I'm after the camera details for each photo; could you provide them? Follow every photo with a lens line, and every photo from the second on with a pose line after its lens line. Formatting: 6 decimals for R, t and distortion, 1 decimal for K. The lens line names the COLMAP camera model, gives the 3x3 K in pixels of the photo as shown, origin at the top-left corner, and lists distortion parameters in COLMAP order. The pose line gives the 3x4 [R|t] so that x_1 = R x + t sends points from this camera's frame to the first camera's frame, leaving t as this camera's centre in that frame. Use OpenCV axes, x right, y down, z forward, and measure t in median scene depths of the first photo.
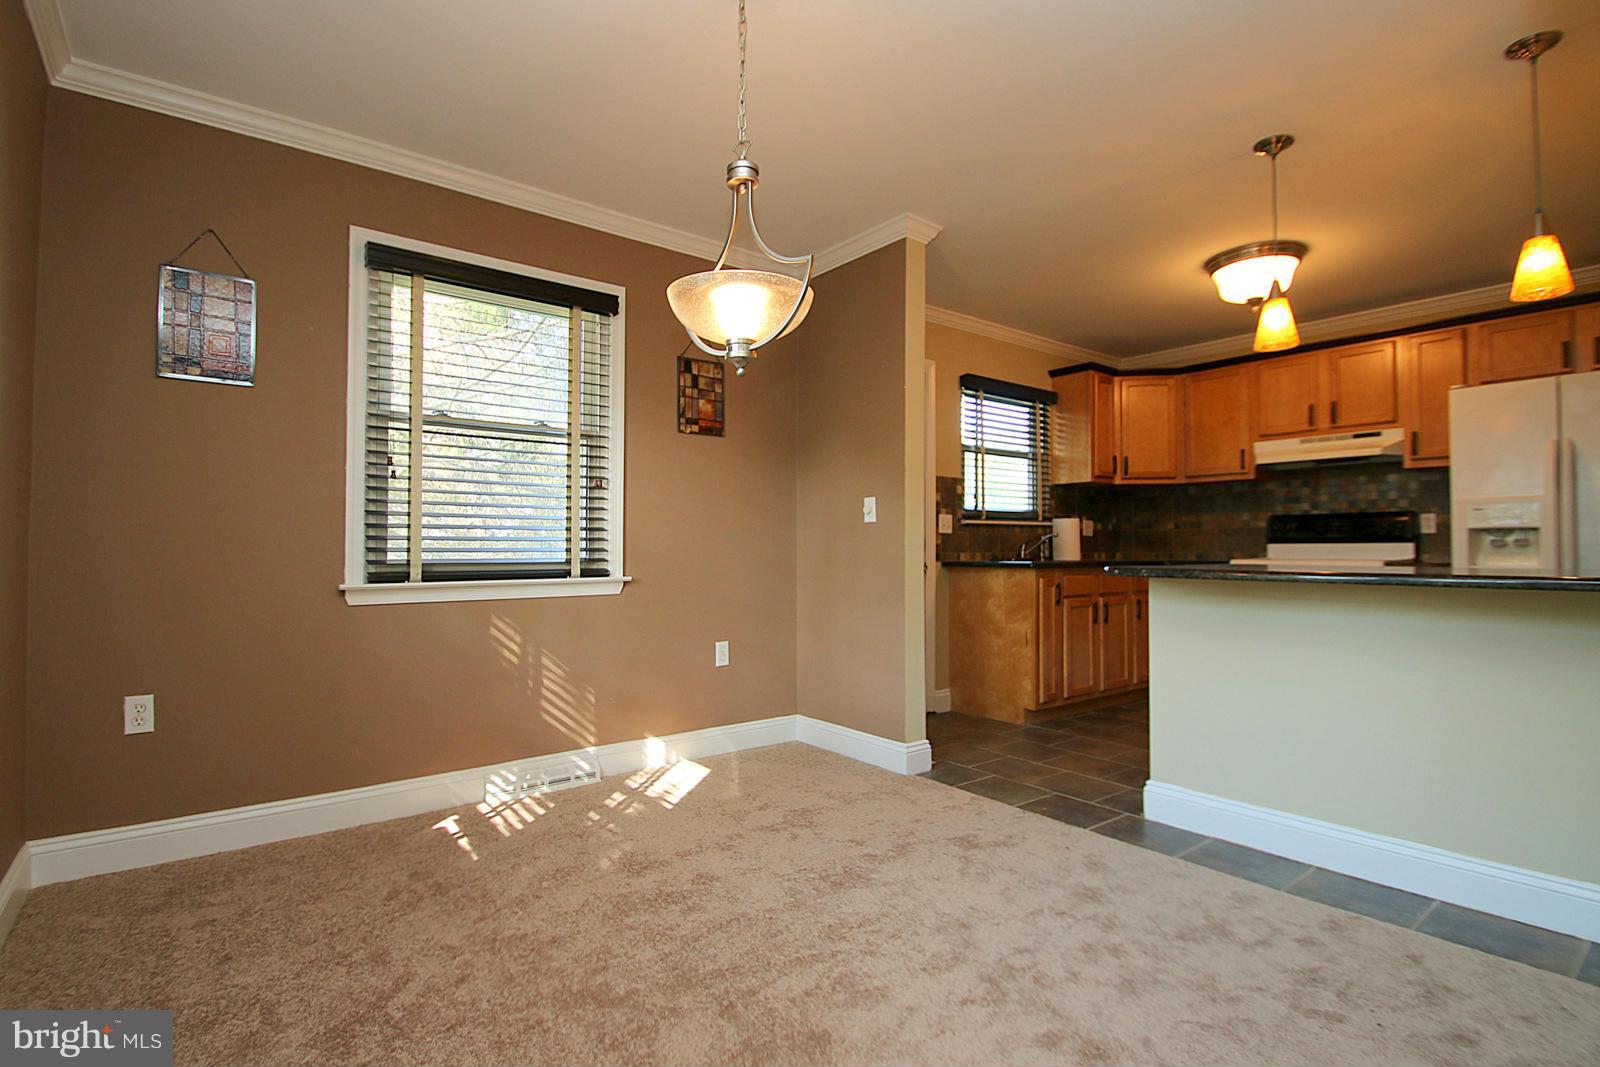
lens RADIAL K [[766.3, 0, 795.4], [0, 766.3, 531.6], [0, 0, 1]] dist [0.004721, -0.001853]
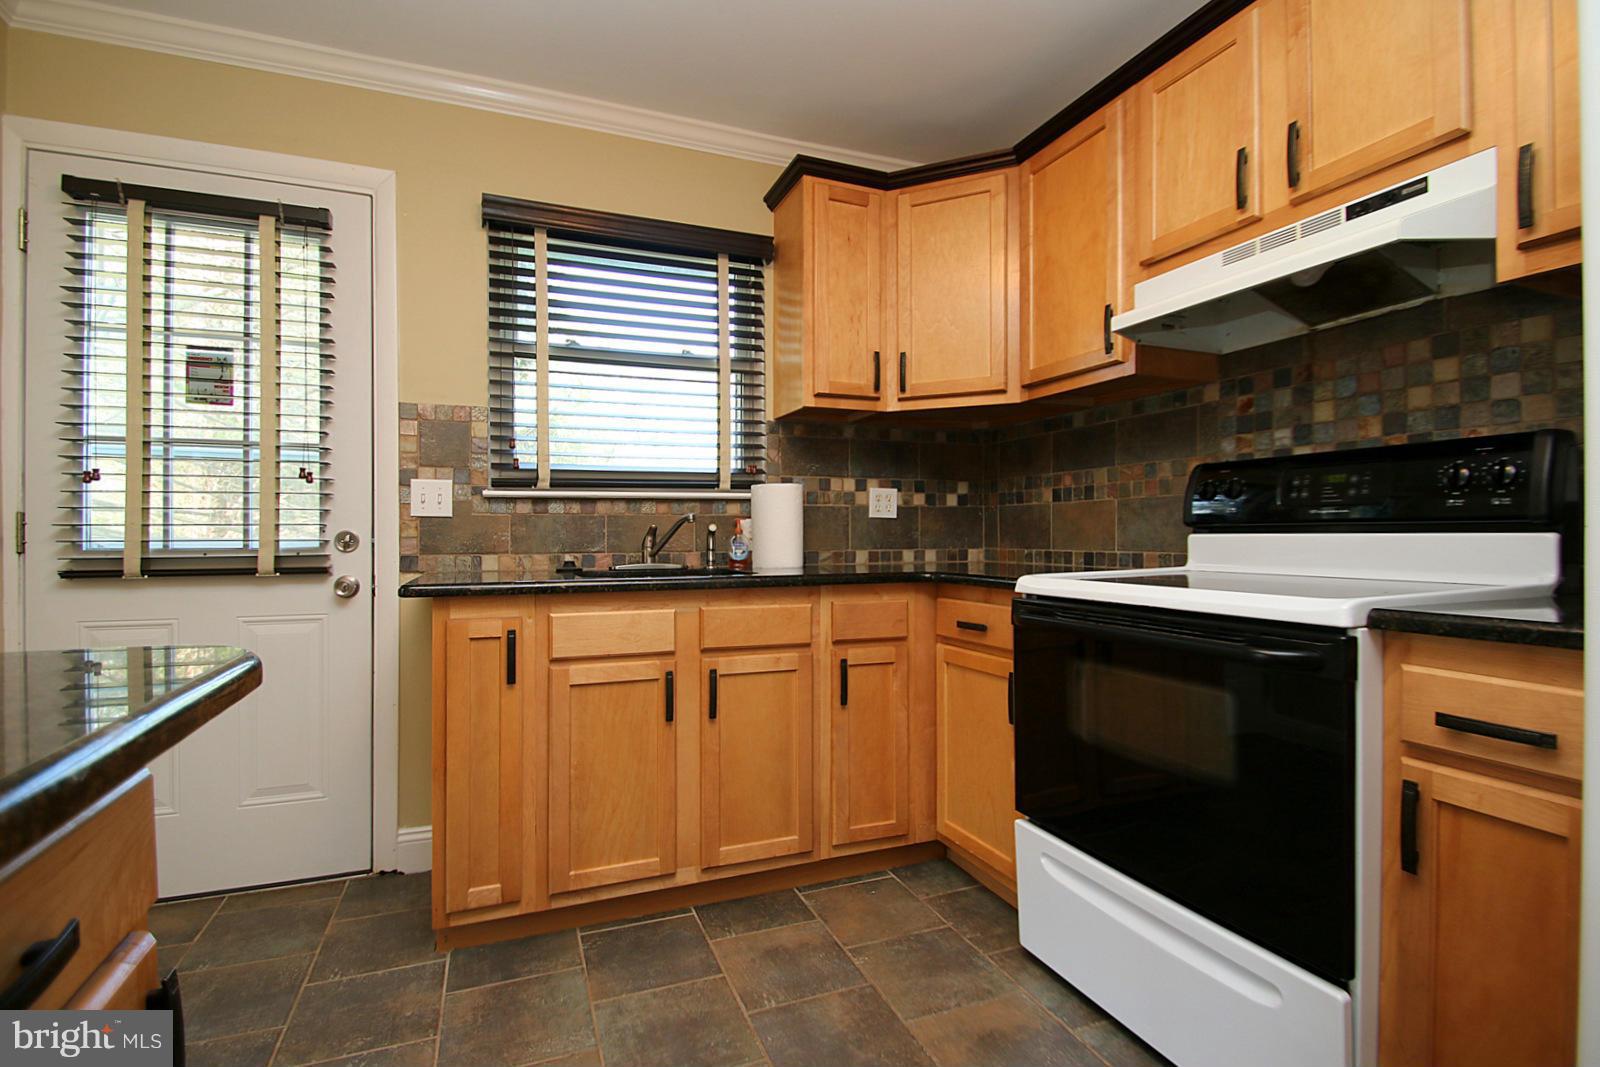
lens RADIAL K [[766.3, 0, 796.0], [0, 766.3, 530.1], [0, 0, 1]] dist [0.004721, -0.001853]
pose [[0.961256, -0.005875, -0.275595, 0.530192], [0.010442, 0.999831, 0.015108, 0.005863], [0.275460, -0.017400, 0.961155, 0.549664]]
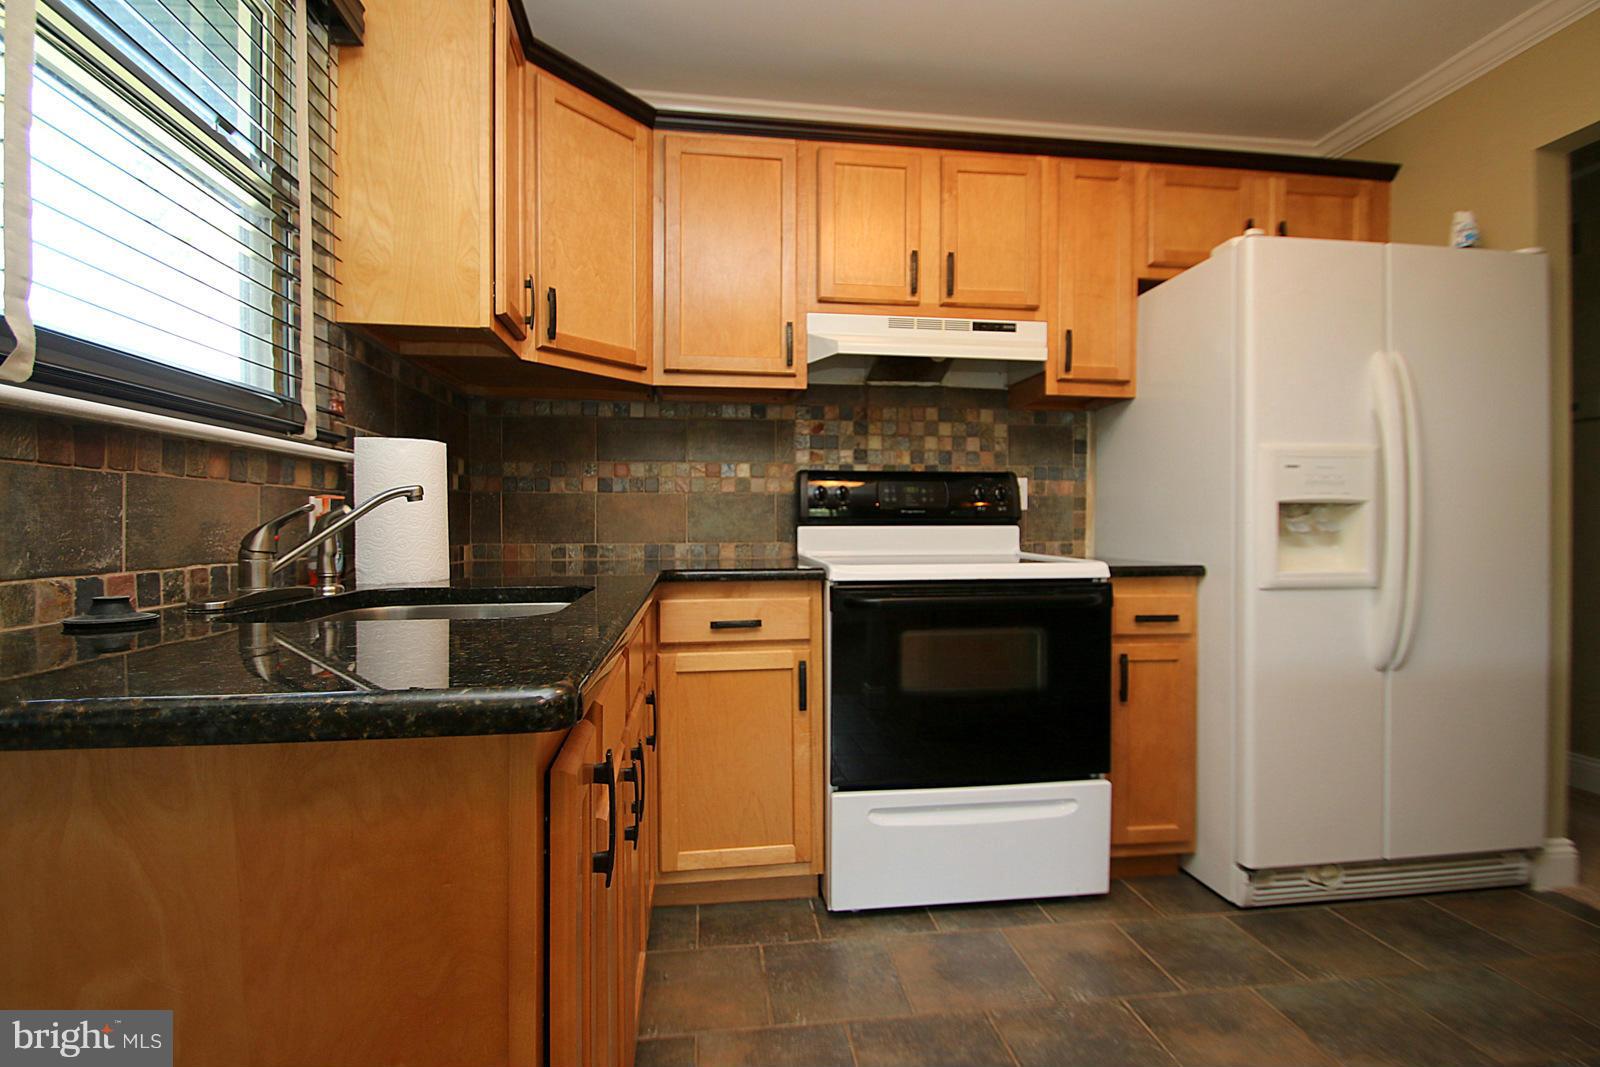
lens RADIAL K [[766.3, 0, 805.6], [0, 766.3, 528.5], [0, 0, 1]] dist [0.004721, -0.001853]
pose [[0.493250, -0.004009, 0.869878, 0.181029], [-0.017248, 0.999748, 0.014388, 0.010403], [-0.869716, -0.022101, 0.493057, 0.754632]]
